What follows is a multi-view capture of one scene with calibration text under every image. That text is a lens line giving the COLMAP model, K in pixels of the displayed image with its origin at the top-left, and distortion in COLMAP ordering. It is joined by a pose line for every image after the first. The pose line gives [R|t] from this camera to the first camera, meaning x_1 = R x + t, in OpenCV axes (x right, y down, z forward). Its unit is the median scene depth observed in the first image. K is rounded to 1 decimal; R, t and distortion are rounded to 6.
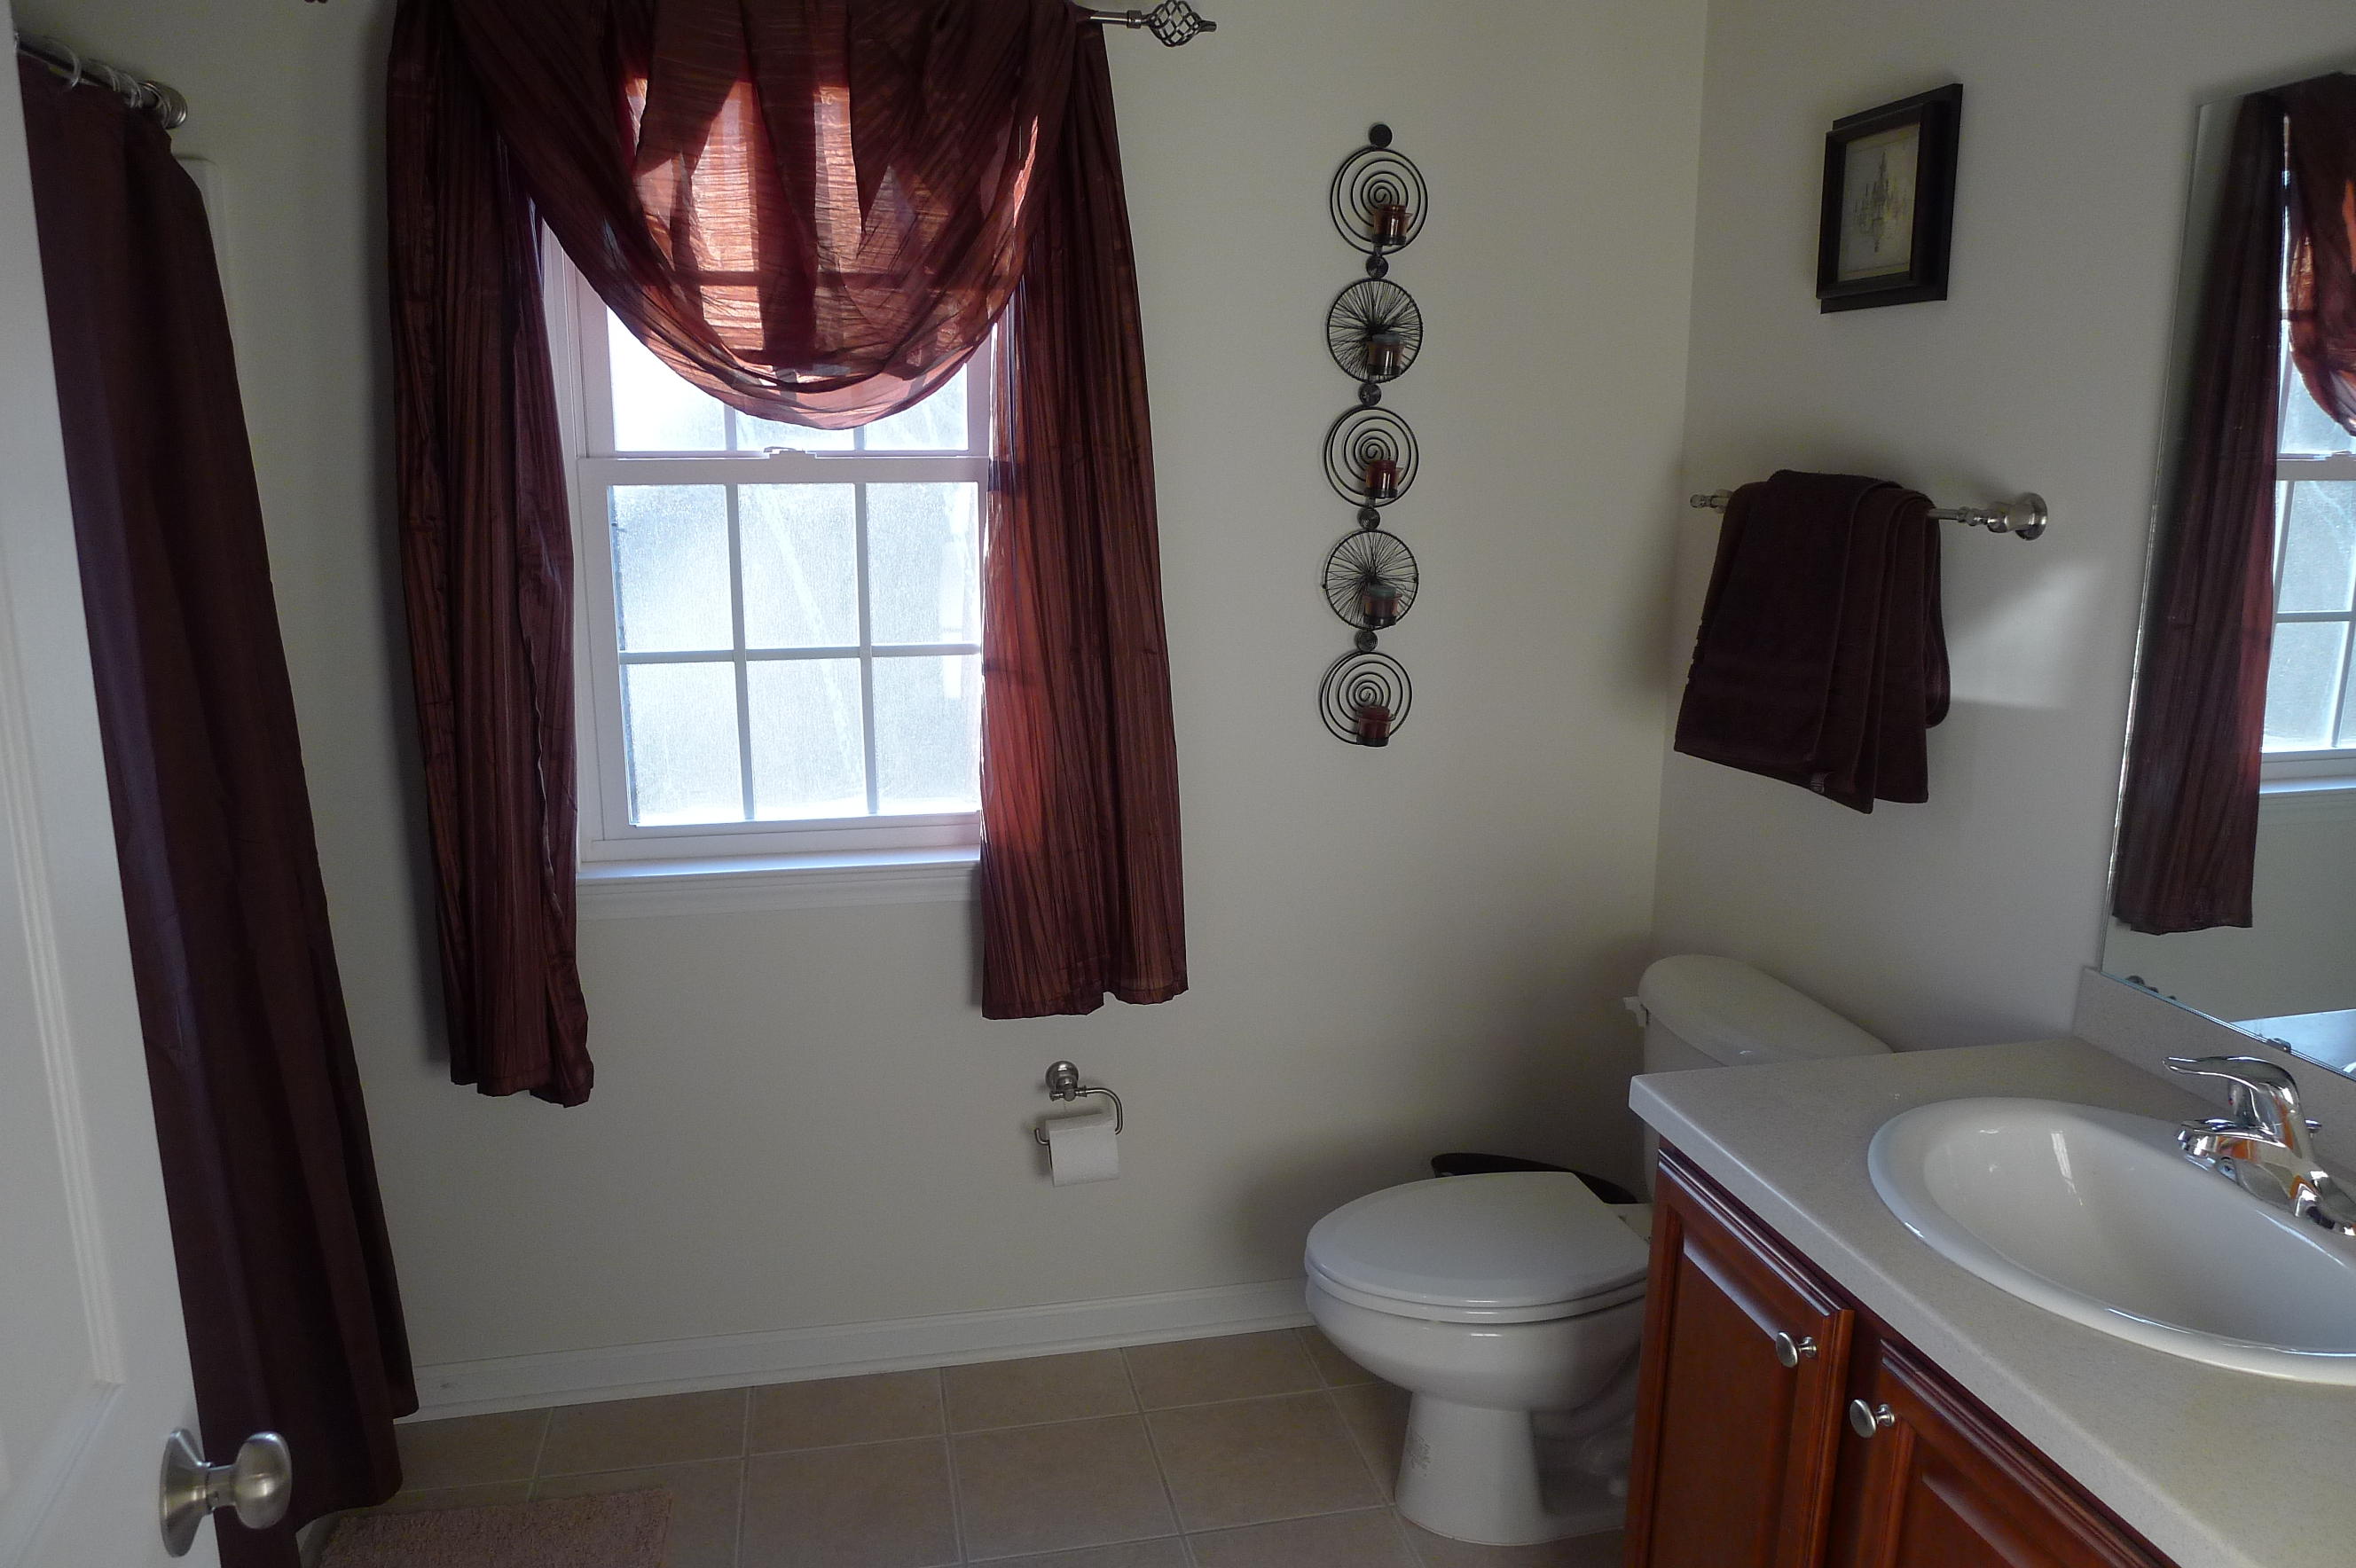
lens RADIAL K [[1638.5, 0, 1157.6], [0, 1638.5, 776.5], [0, 0, 1]] dist [-0.036494, 0.006106]
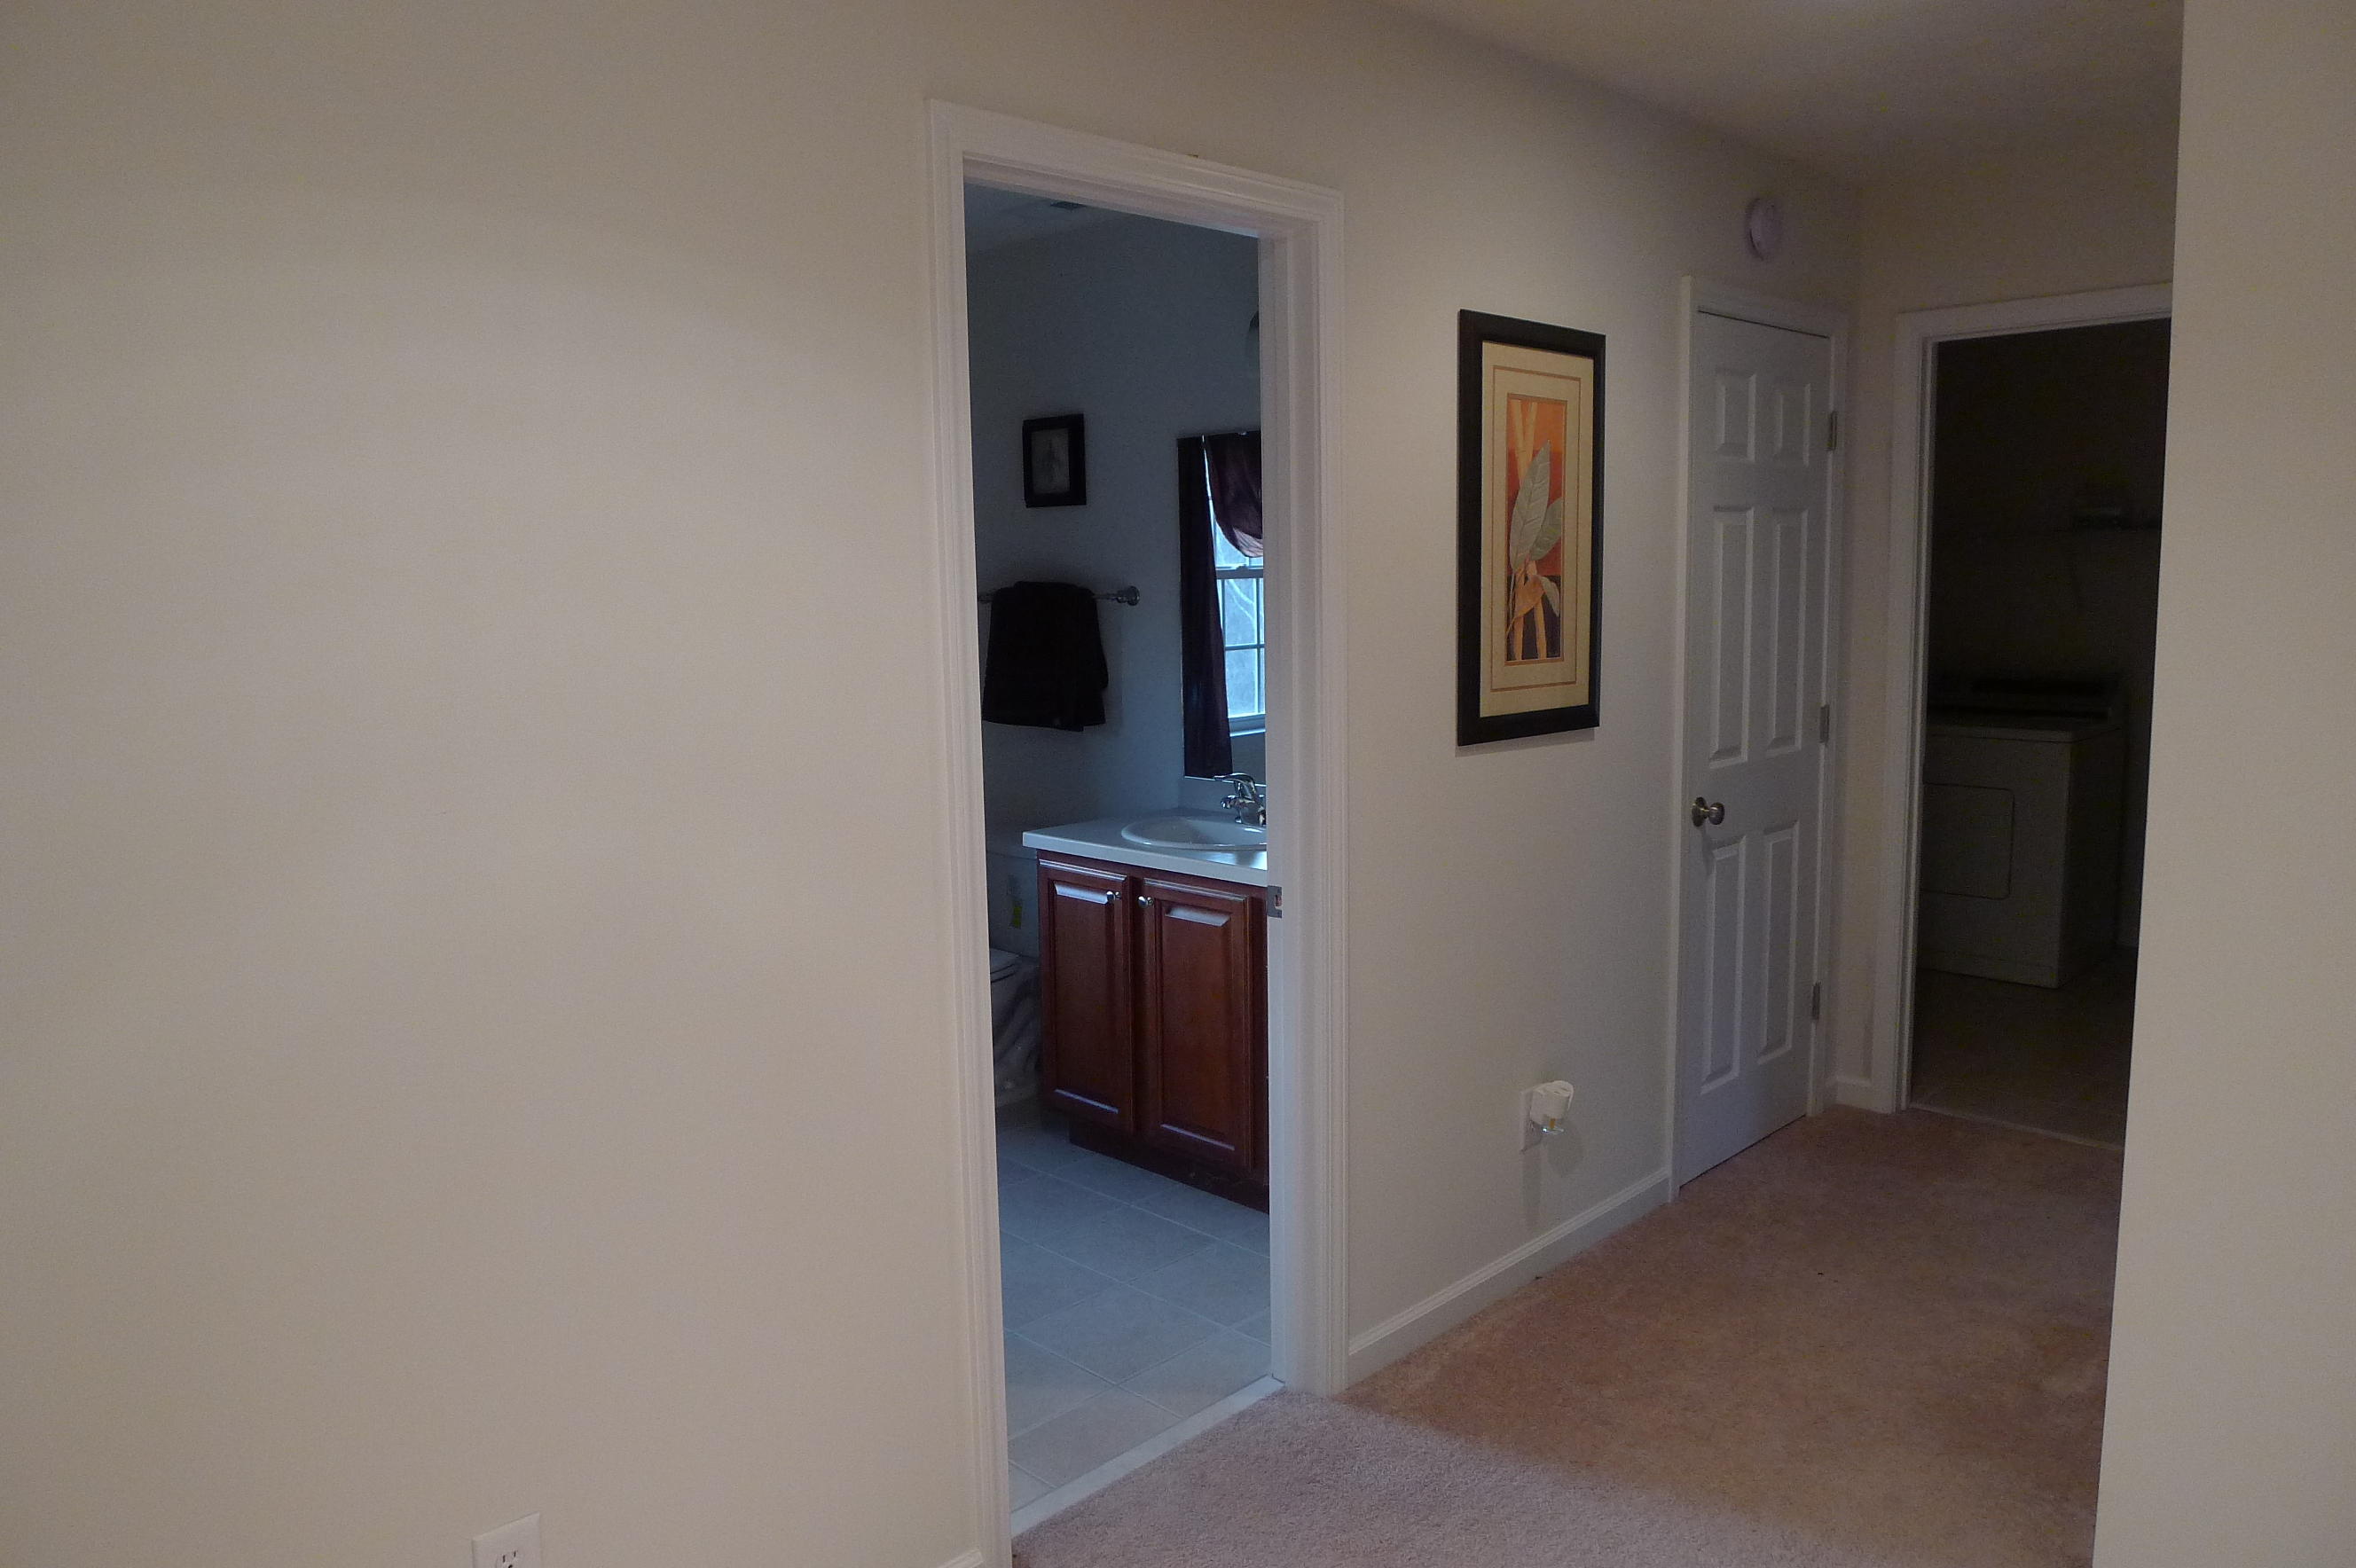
lens RADIAL K [[1638.5, 0, 1157.6], [0, 1638.5, 776.5], [0, 0, 1]] dist [-0.036494, 0.006106]
pose [[0.843387, -0.089369, 0.529823, -0.631170], [0.131363, 0.990442, -0.042043, 0.180505], [-0.521001, 0.105058, 0.847066, -0.891618]]
